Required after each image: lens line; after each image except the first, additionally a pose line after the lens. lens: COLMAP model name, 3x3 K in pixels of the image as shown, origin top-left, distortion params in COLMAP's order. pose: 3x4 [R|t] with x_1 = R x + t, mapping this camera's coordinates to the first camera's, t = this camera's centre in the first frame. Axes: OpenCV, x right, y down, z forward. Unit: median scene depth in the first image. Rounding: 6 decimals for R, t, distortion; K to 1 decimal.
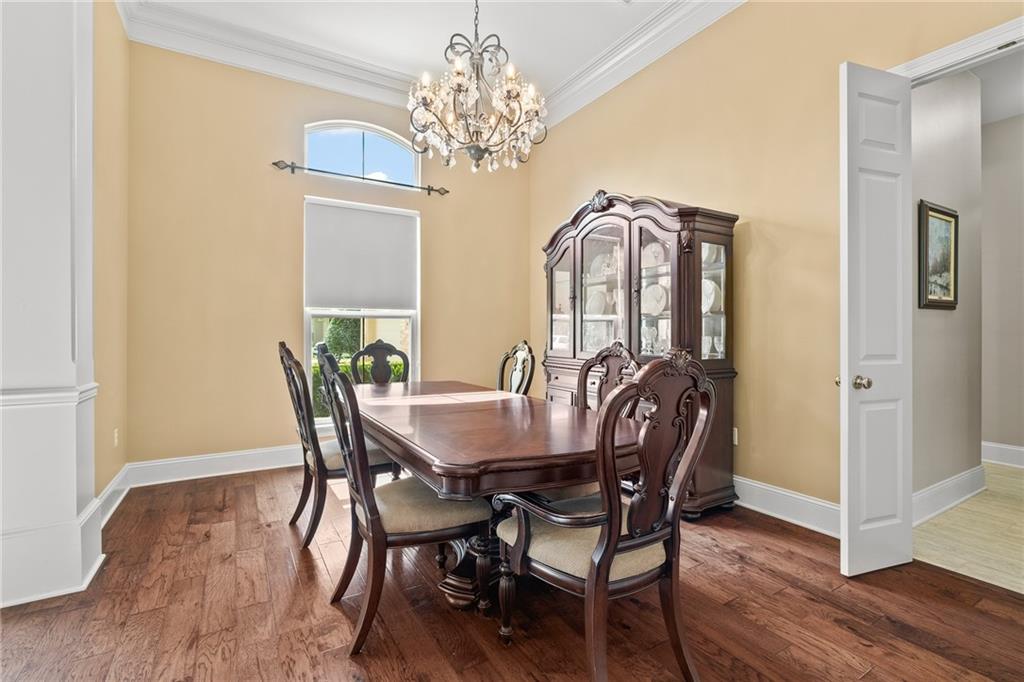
lens RADIAL K [[461.1, 0, 510.4], [0, 461.1, 336.4], [0, 0, 1]] dist [-0.003915, 0.001628]
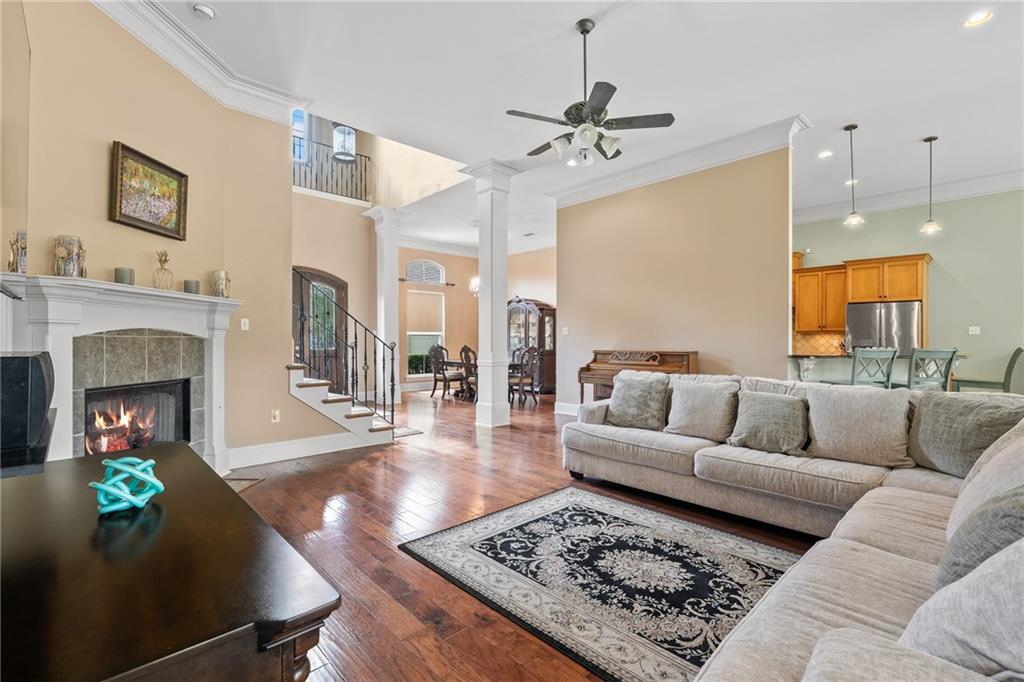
lens RADIAL K [[461.1, 0, 508.5], [0, 461.1, 338.5], [0, 0, 1]] dist [-0.003915, 0.001628]
pose [[0.975282, 0.000925, 0.220960, -0.485671], [-0.000027, 0.999992, -0.004065, -0.015981], [-0.220962, 0.003958, 0.975274, -1.801165]]
